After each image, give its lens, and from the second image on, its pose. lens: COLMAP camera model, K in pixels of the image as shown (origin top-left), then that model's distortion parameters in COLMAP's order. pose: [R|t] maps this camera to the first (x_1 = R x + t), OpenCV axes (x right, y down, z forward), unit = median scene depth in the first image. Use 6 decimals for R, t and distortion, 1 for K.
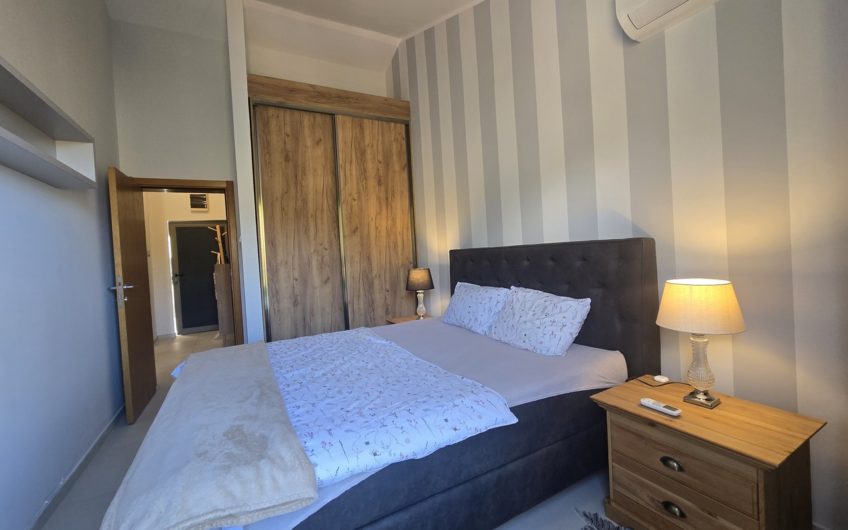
lens RADIAL K [[343.2, 0, 419.1], [0, 343.2, 257.7], [0, 0, 1]] dist [-0.001193, 0.000149]
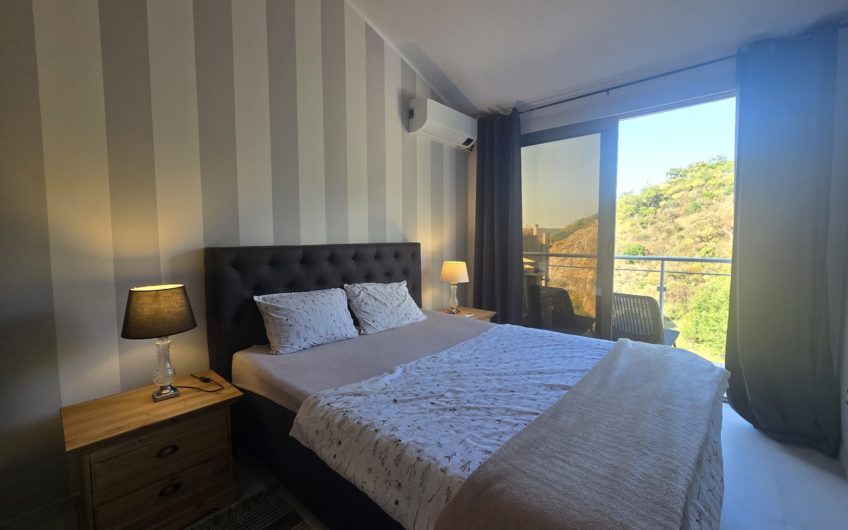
lens RADIAL K [[343.2, 0, 419.1], [0, 343.2, 257.7], [0, 0, 1]] dist [-0.001193, 0.000149]
pose [[-0.325919, 0.002253, 0.945395, -0.910791], [0.037843, 0.999227, 0.010665, 0.001982], [-0.944640, 0.039252, -0.325752, 1.345544]]
